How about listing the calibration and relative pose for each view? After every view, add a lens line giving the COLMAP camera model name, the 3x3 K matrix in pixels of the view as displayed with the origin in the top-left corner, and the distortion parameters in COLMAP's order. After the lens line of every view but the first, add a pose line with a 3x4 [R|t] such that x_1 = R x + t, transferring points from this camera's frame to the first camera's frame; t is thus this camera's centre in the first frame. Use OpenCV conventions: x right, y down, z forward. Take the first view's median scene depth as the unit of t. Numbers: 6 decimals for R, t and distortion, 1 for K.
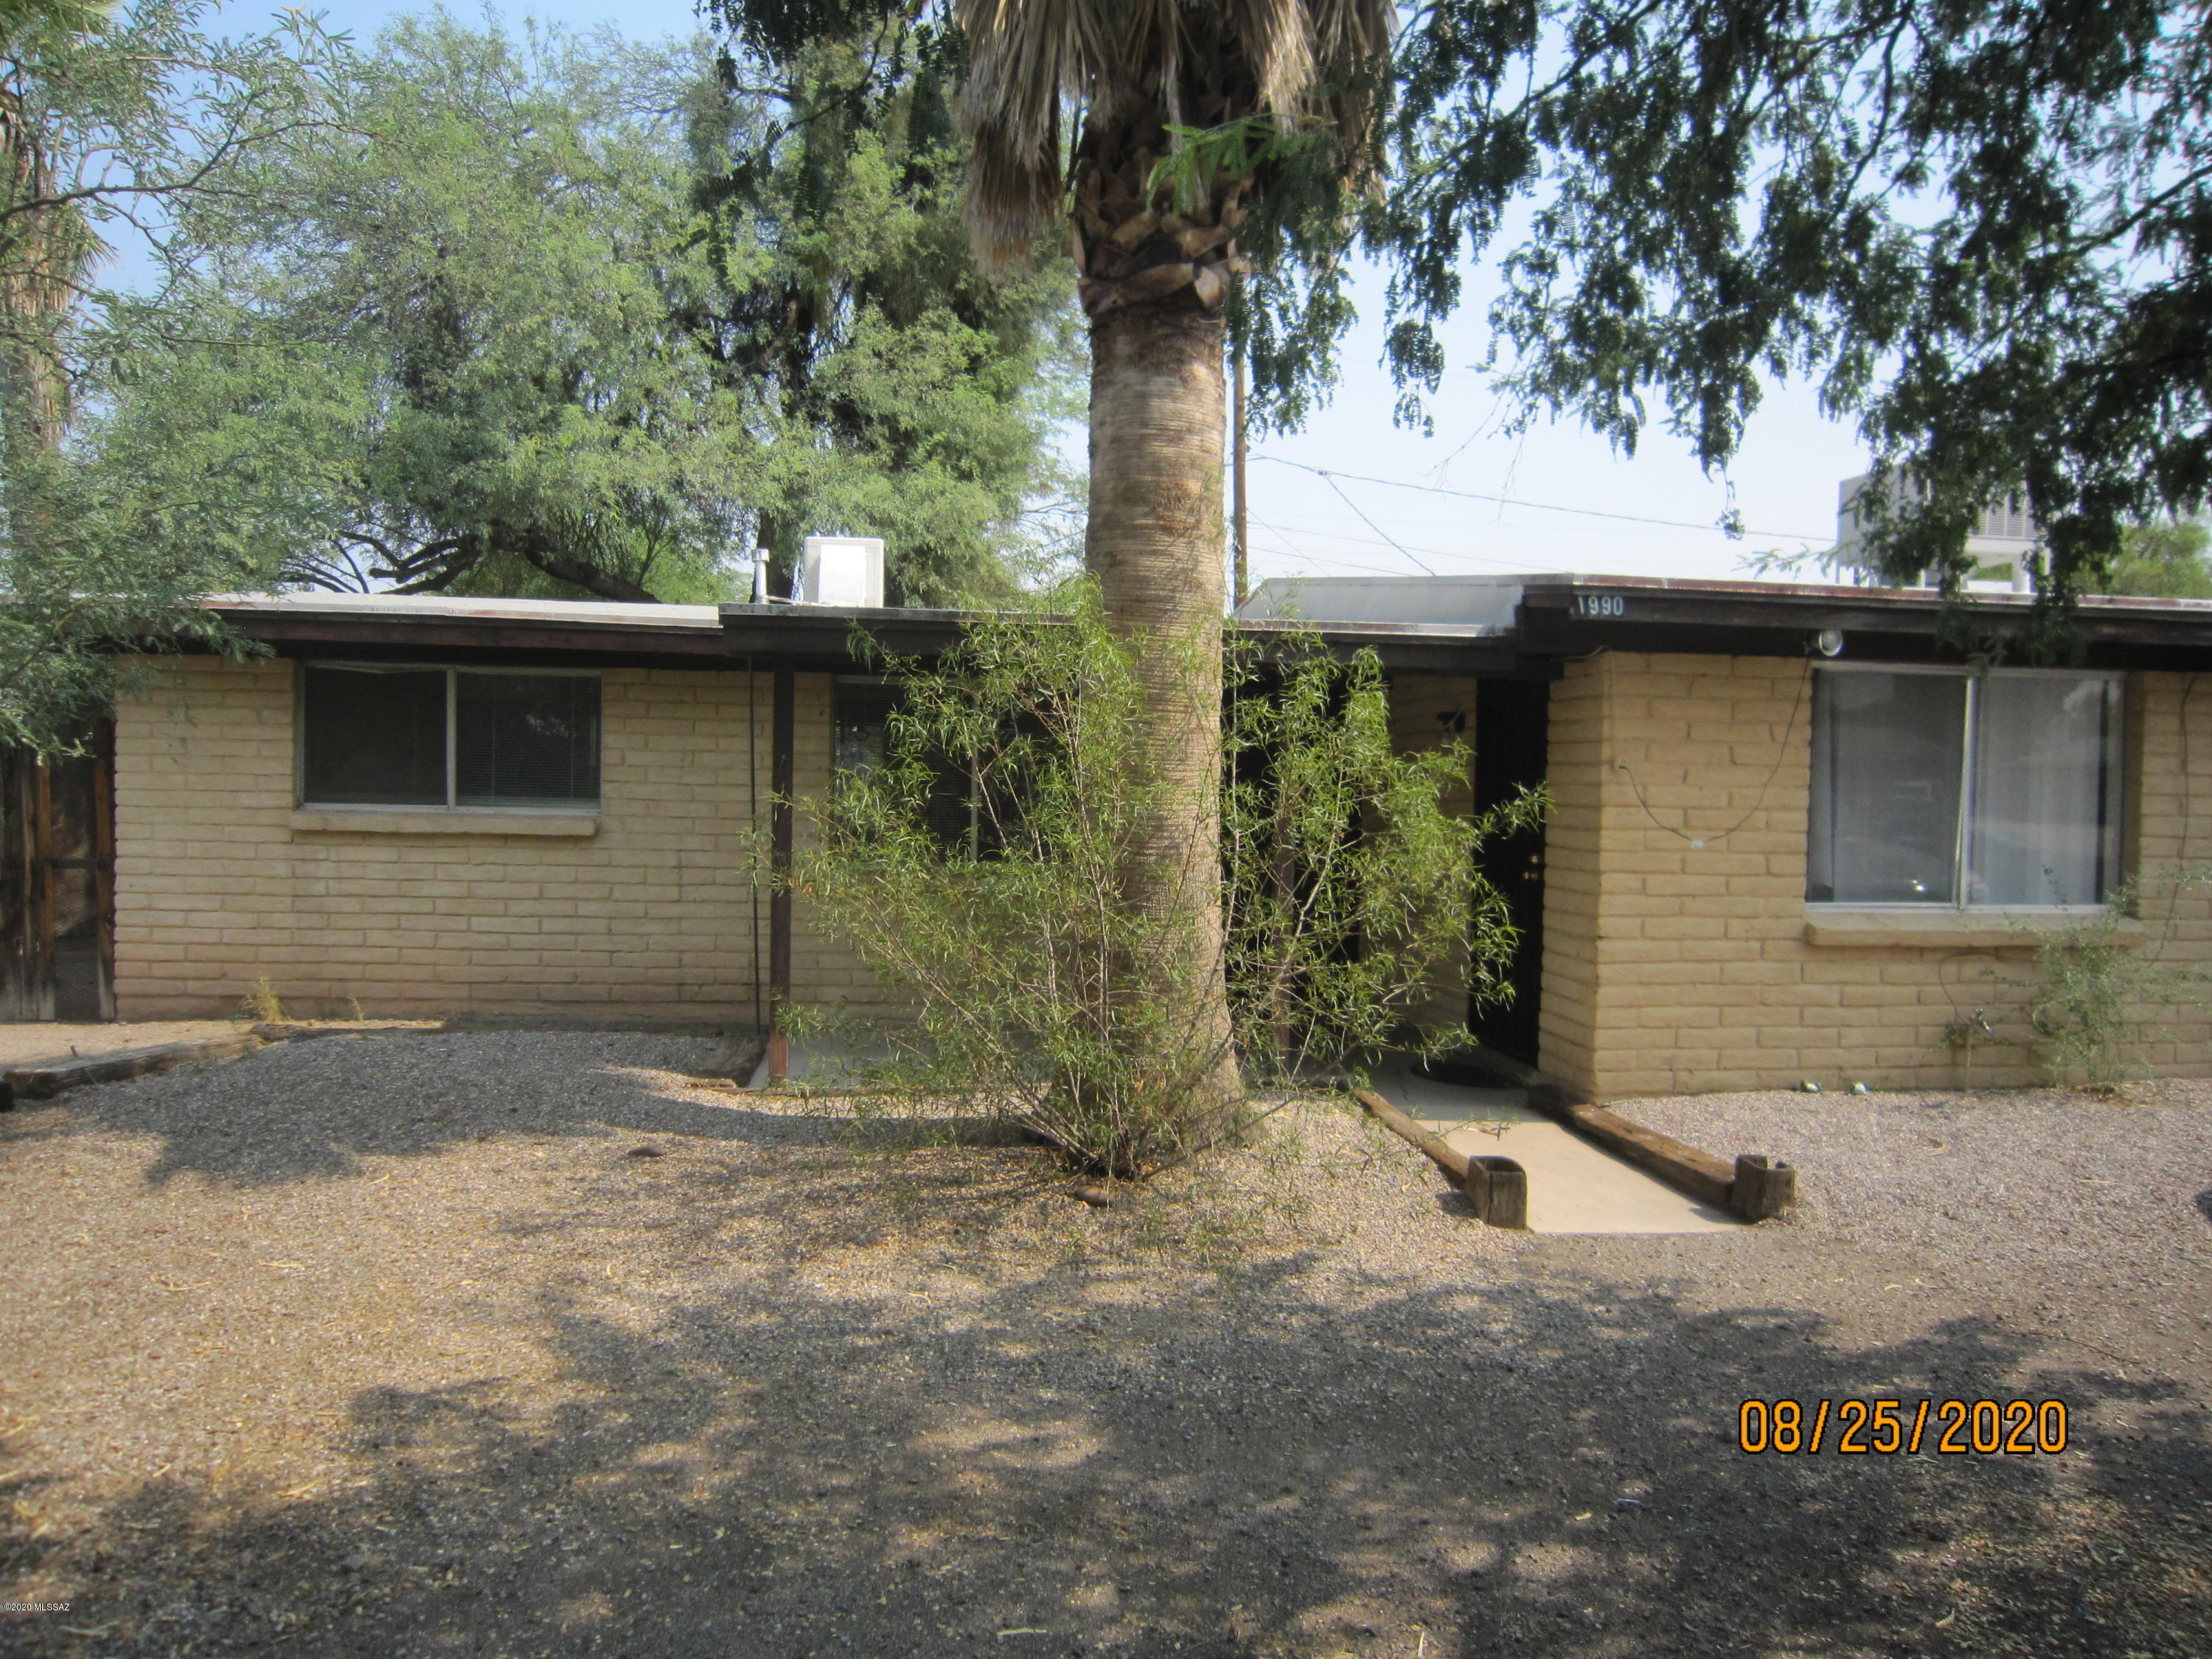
lens RADIAL K [[1583.3, 0, 1106.0], [0, 1583.3, 829.5], [0, 0, 1]] dist [-0.033882, -0.001980]
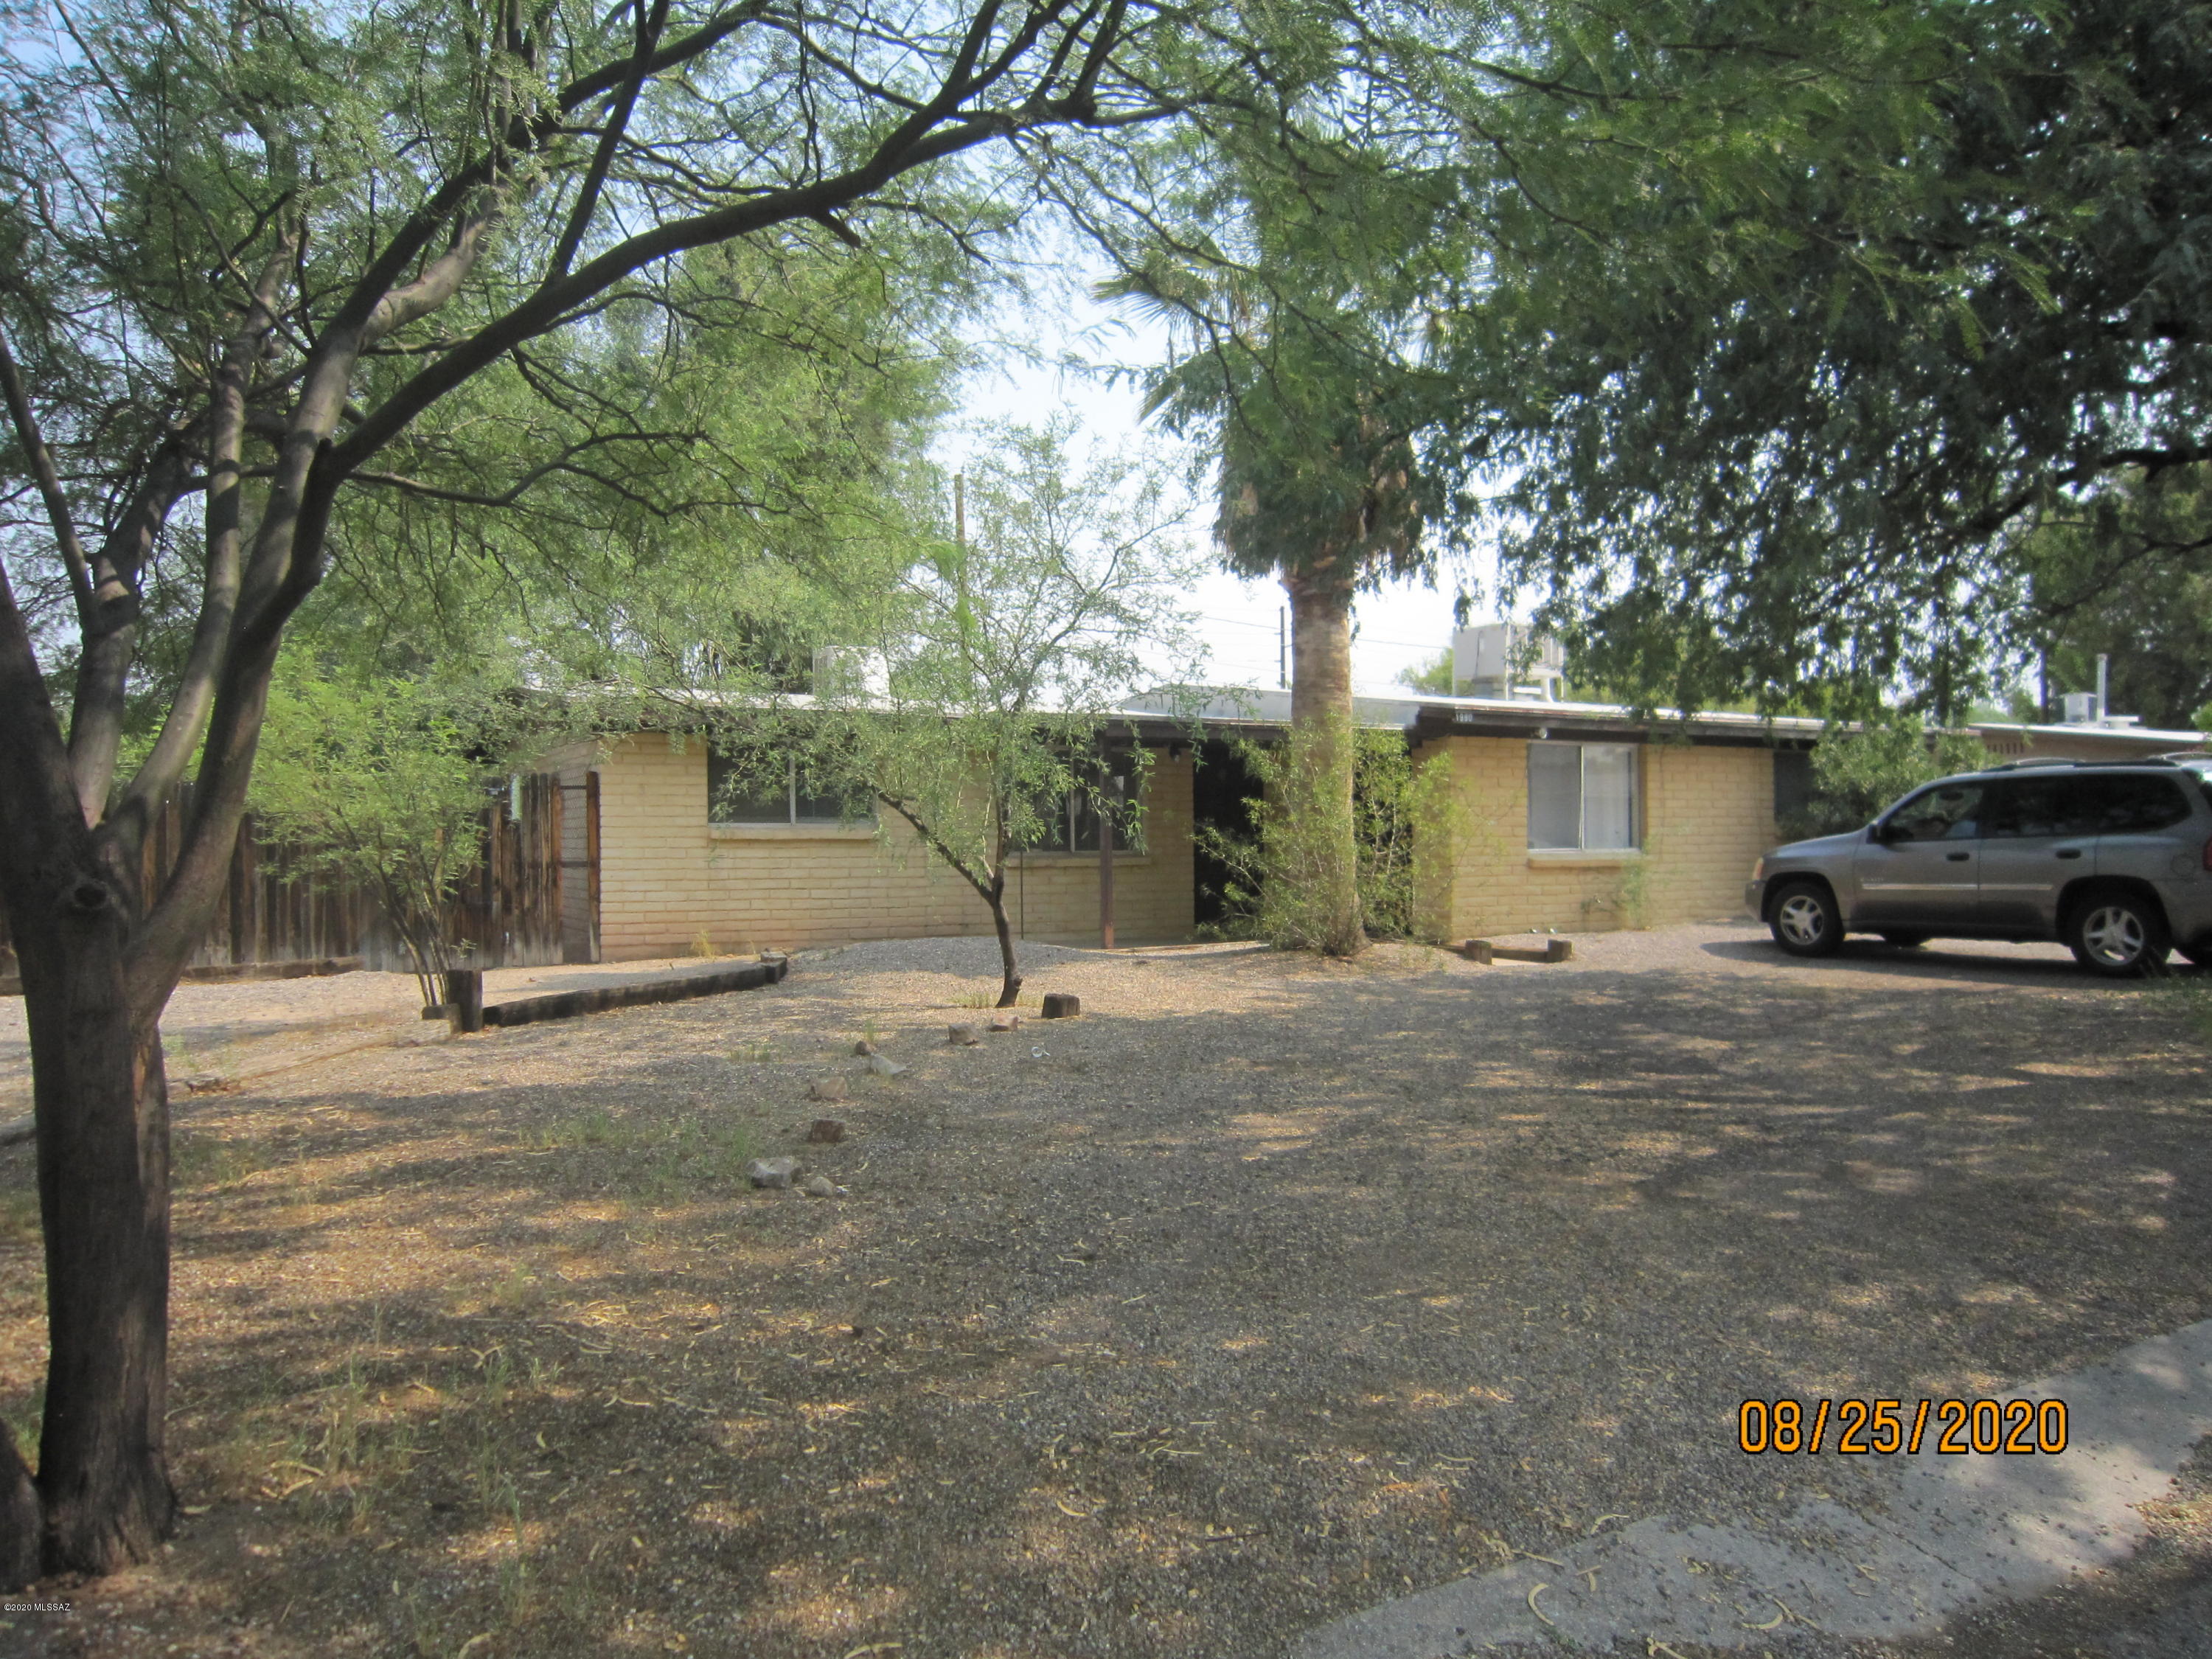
lens RADIAL K [[1583.3, 0, 1106.0], [0, 1583.3, 829.5], [0, 0, 1]] dist [-0.033882, -0.001980]
pose [[0.930463, -0.022310, 0.365706, -0.735142], [0.031983, 0.999280, -0.020413, 0.036620], [-0.364987, 0.030690, 0.930507, -0.681105]]
